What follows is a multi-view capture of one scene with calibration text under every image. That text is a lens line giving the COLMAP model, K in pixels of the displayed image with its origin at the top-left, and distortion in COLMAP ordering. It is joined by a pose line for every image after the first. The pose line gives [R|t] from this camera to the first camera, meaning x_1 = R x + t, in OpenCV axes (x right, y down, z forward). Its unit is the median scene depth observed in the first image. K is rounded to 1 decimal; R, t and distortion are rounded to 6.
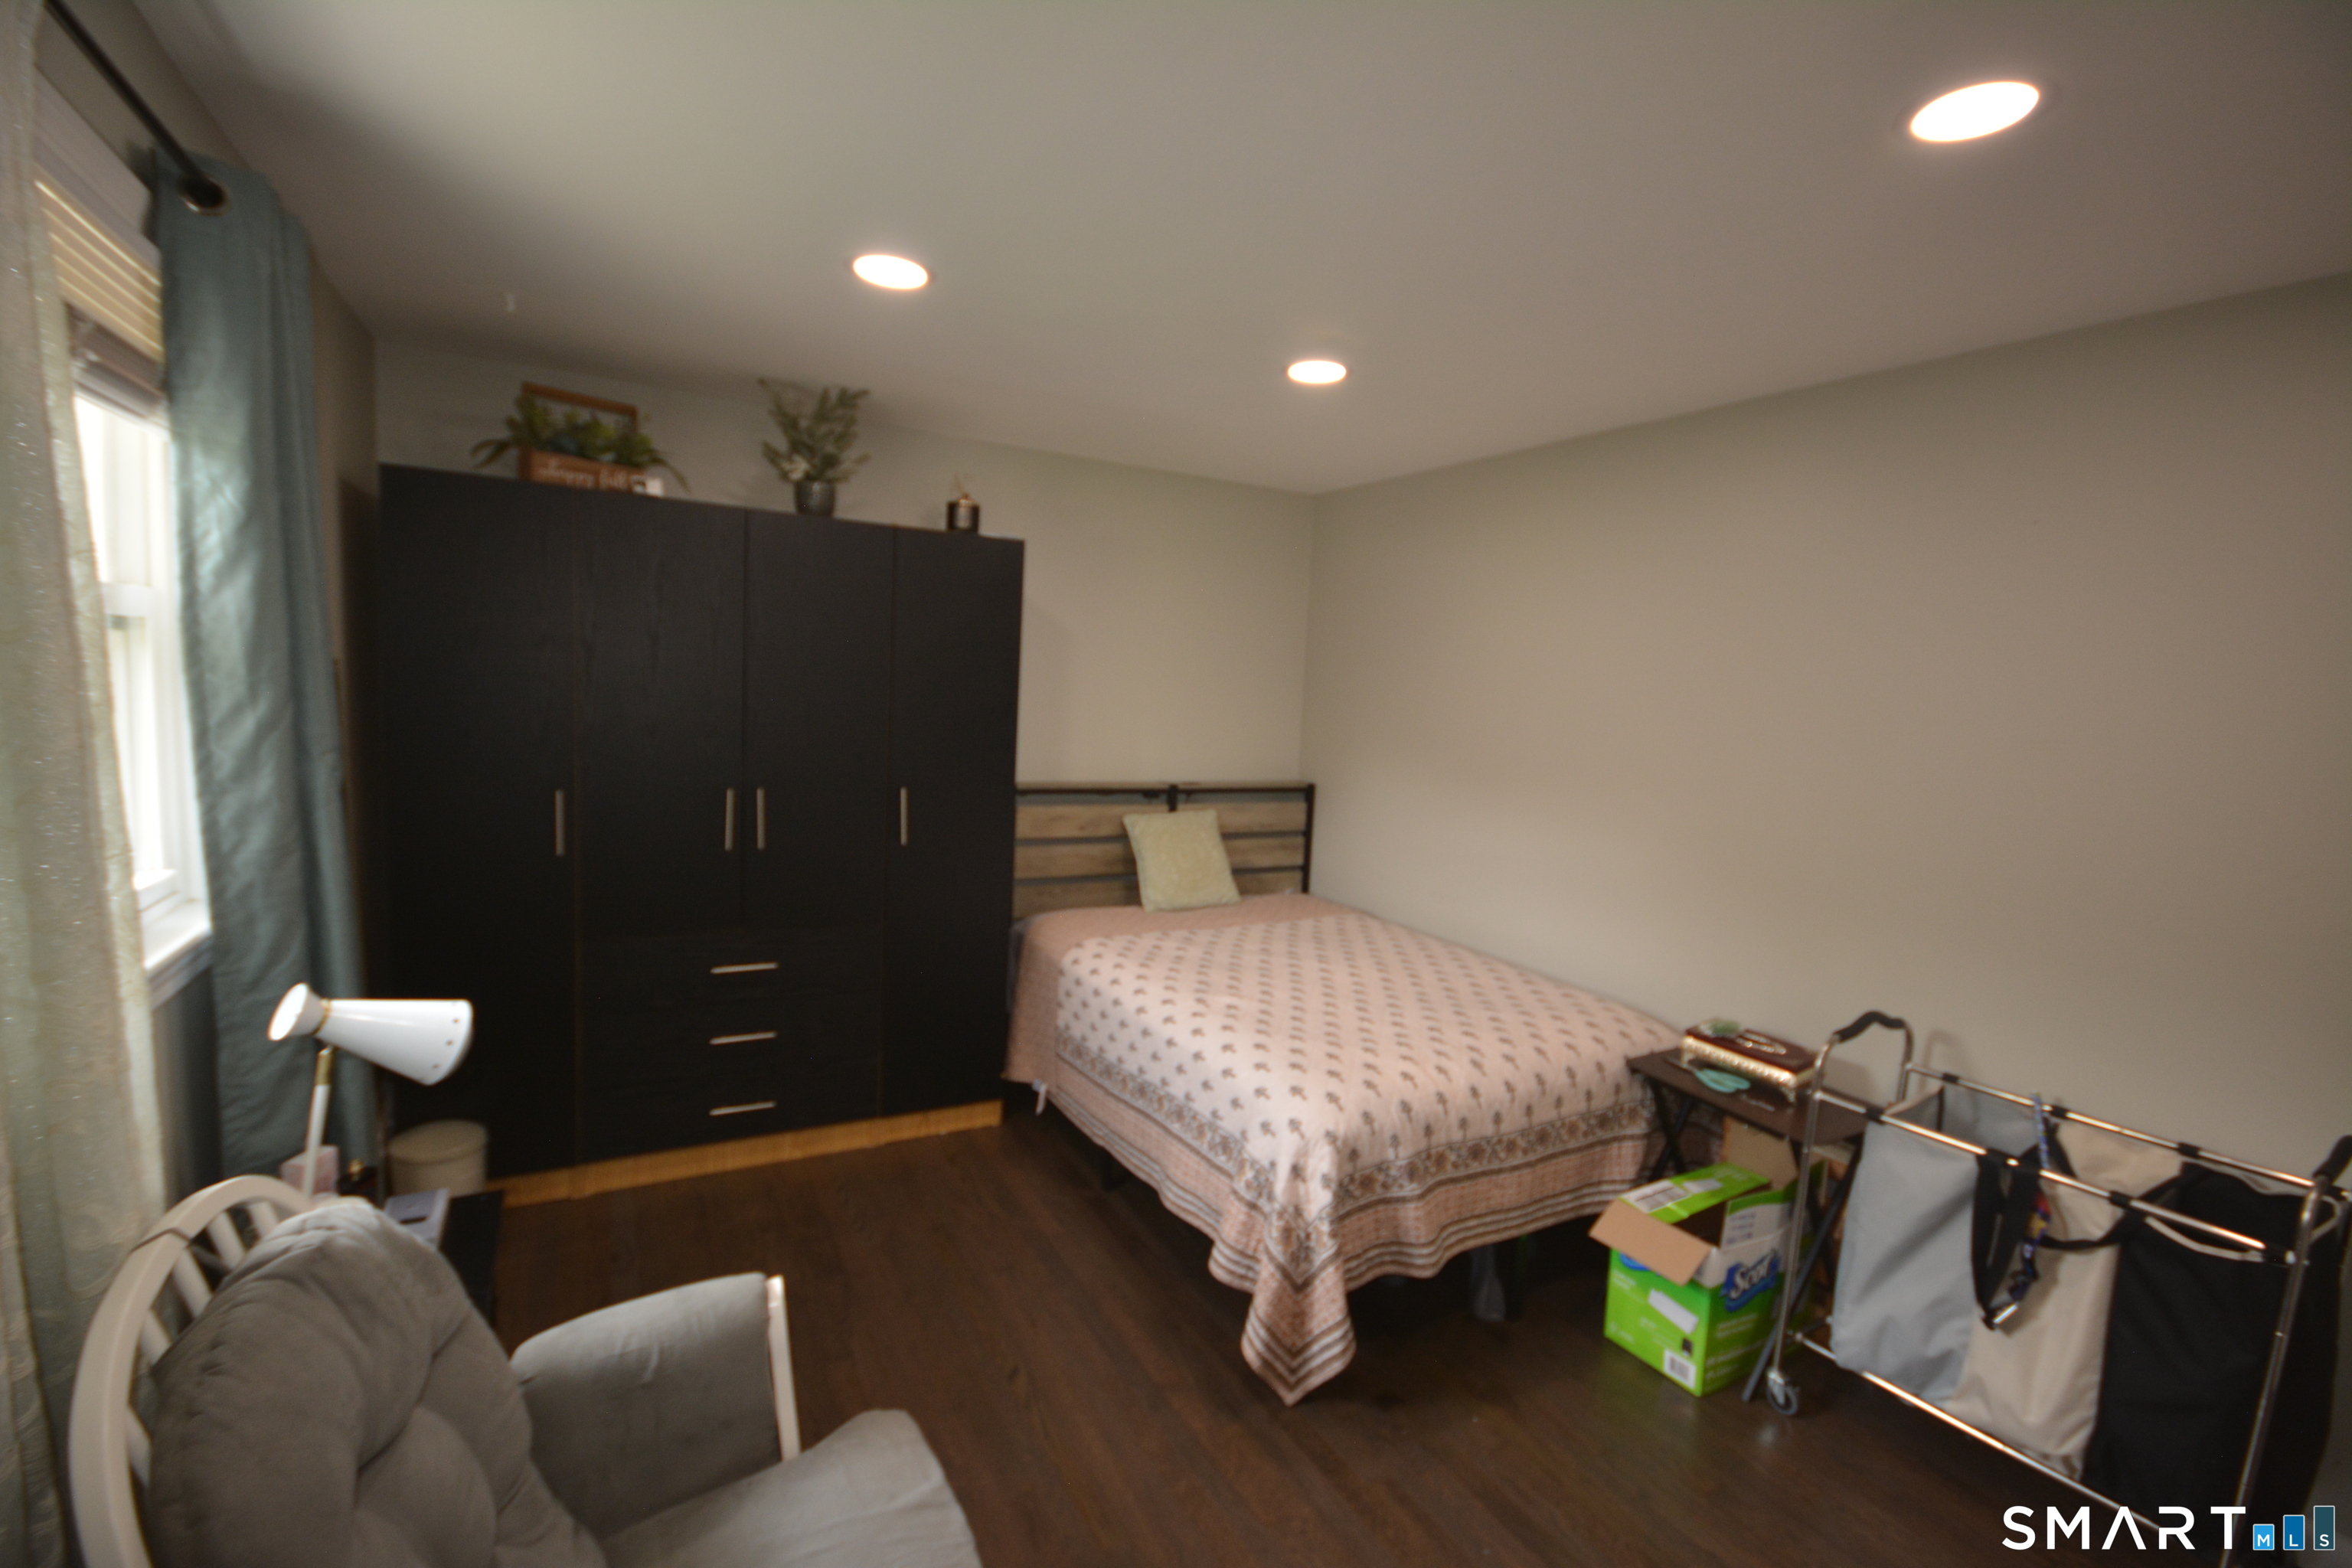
lens RADIAL K [[1033.1, 0, 1164.1], [0, 1033.1, 788.5], [0, 0, 1]] dist [0.008954, -0.000179]
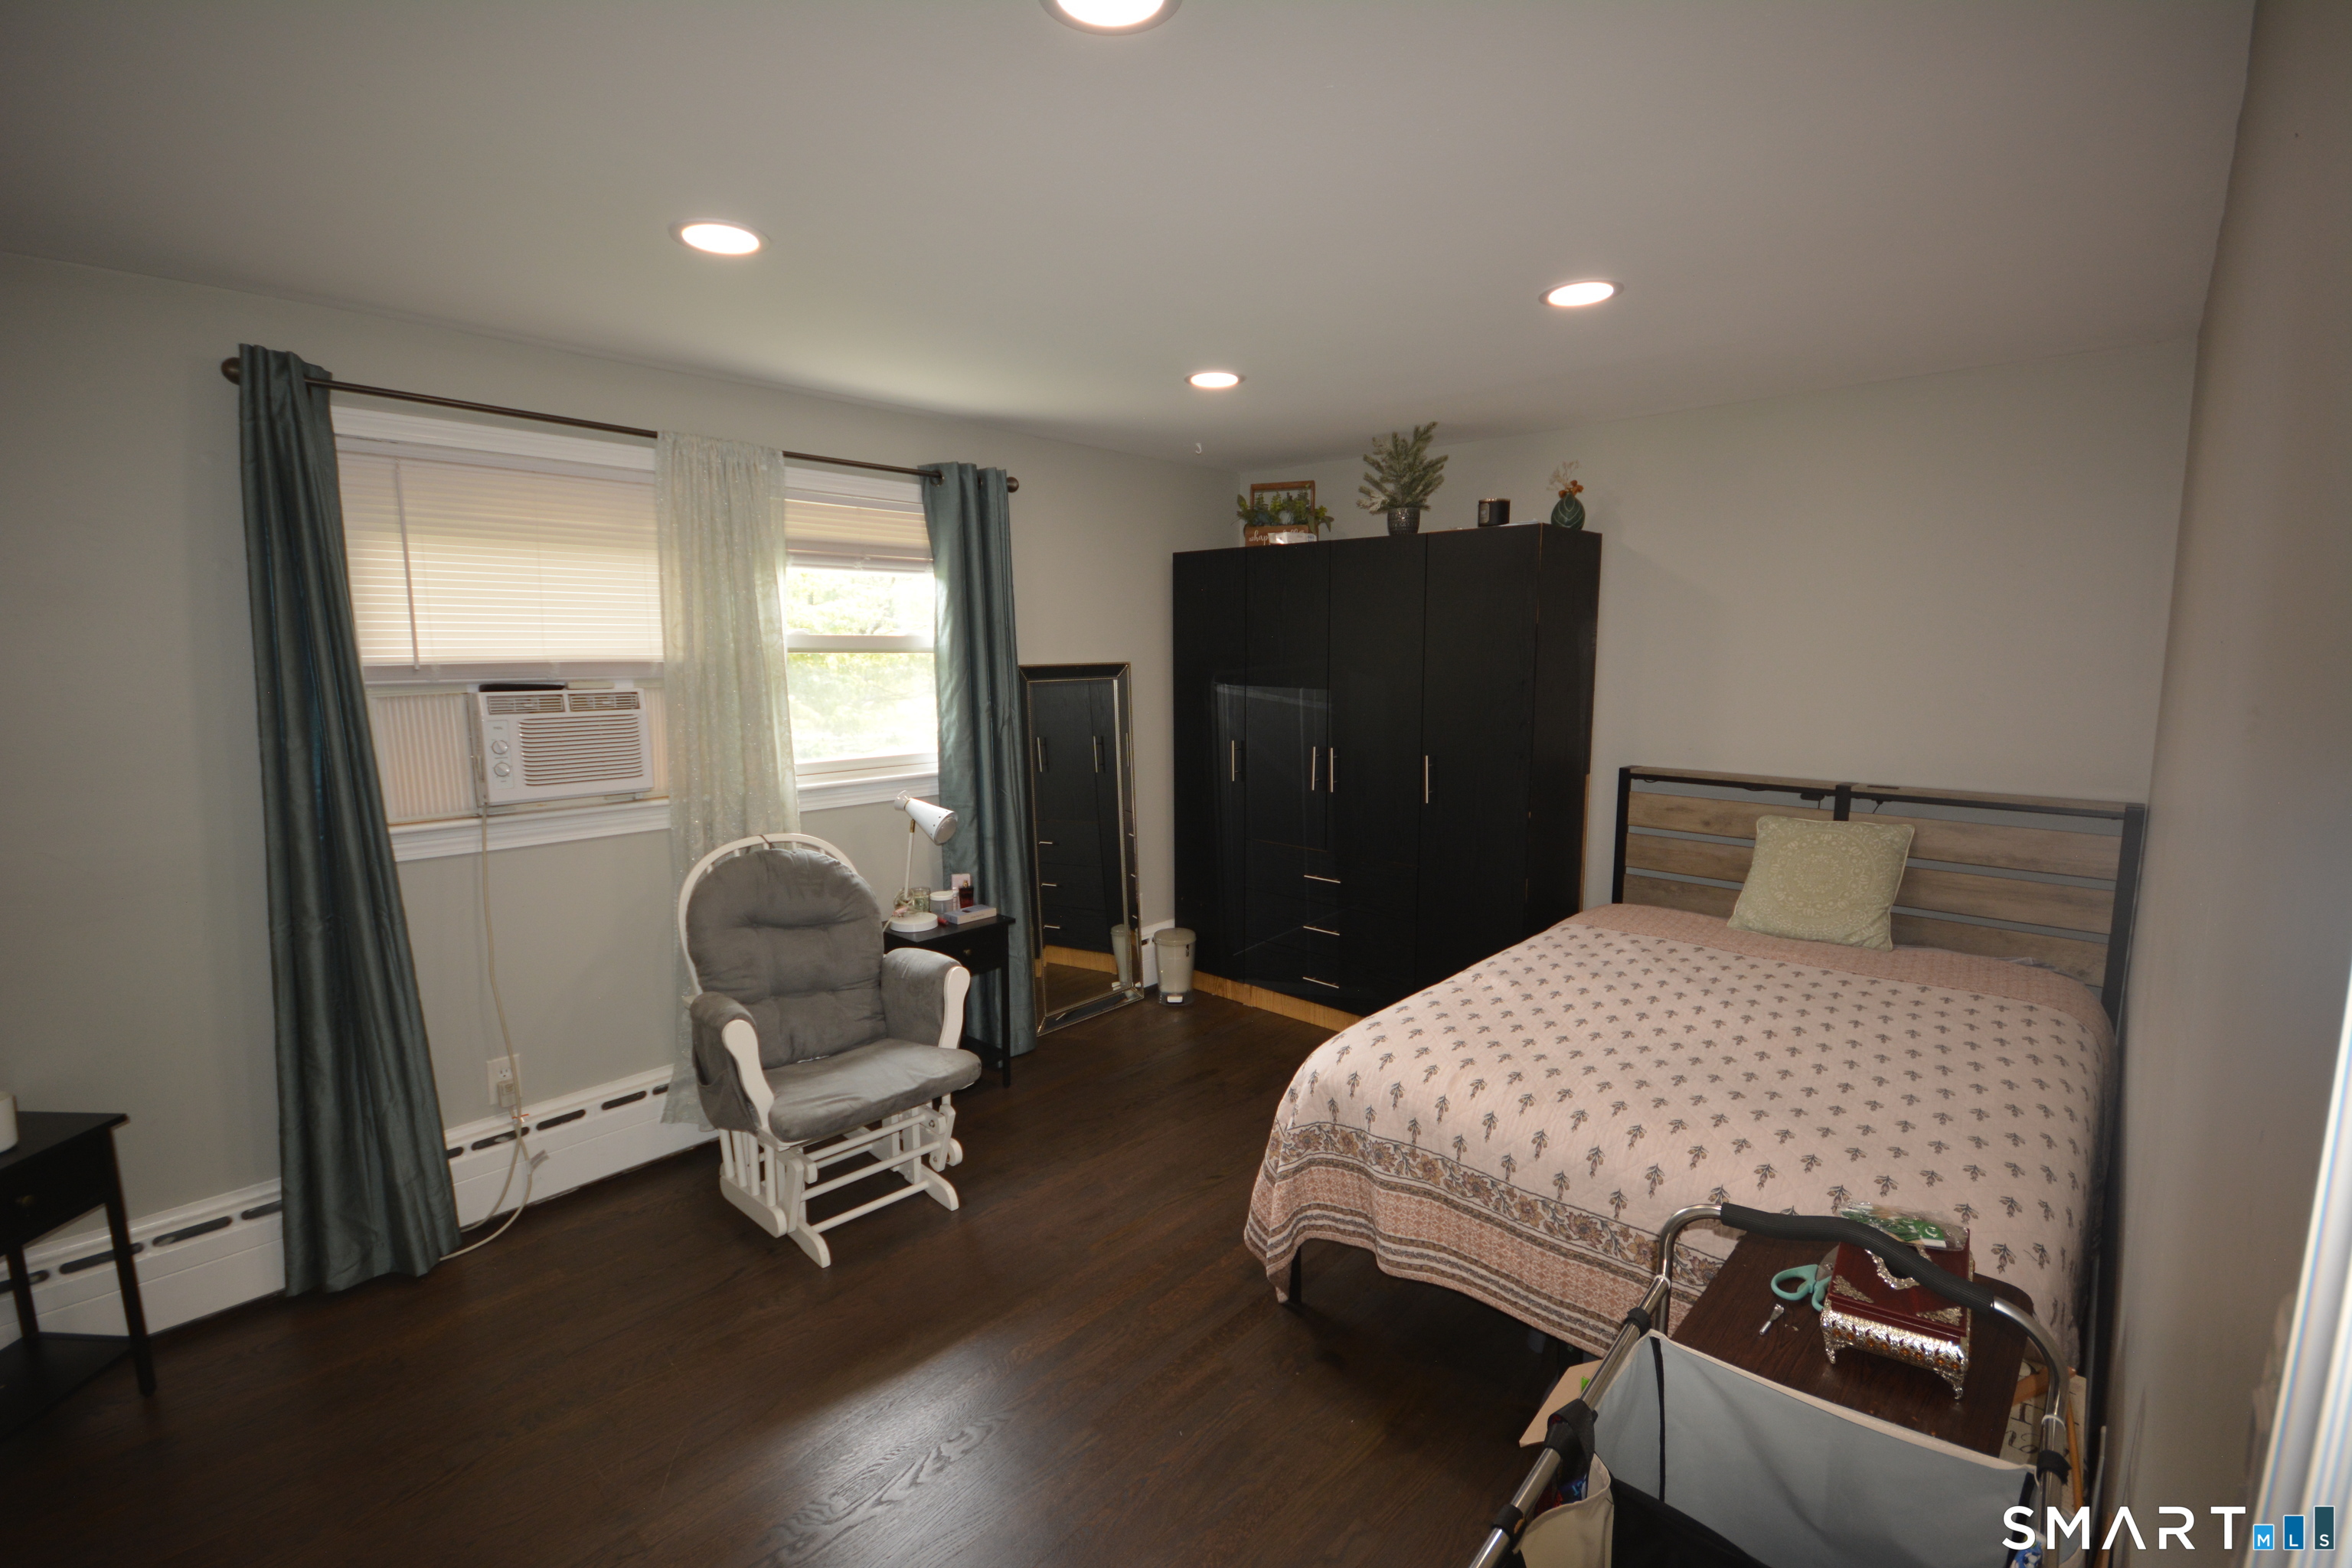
lens RADIAL K [[1033.1, 0, 1164.1], [0, 1033.1, 788.5], [0, 0, 1]] dist [0.008954, -0.000179]
pose [[0.305806, 0.078316, -0.948867, 0.818474], [-0.082777, 0.995024, 0.055448, -0.003775], [0.948489, 0.061588, 0.310767, 0.375609]]
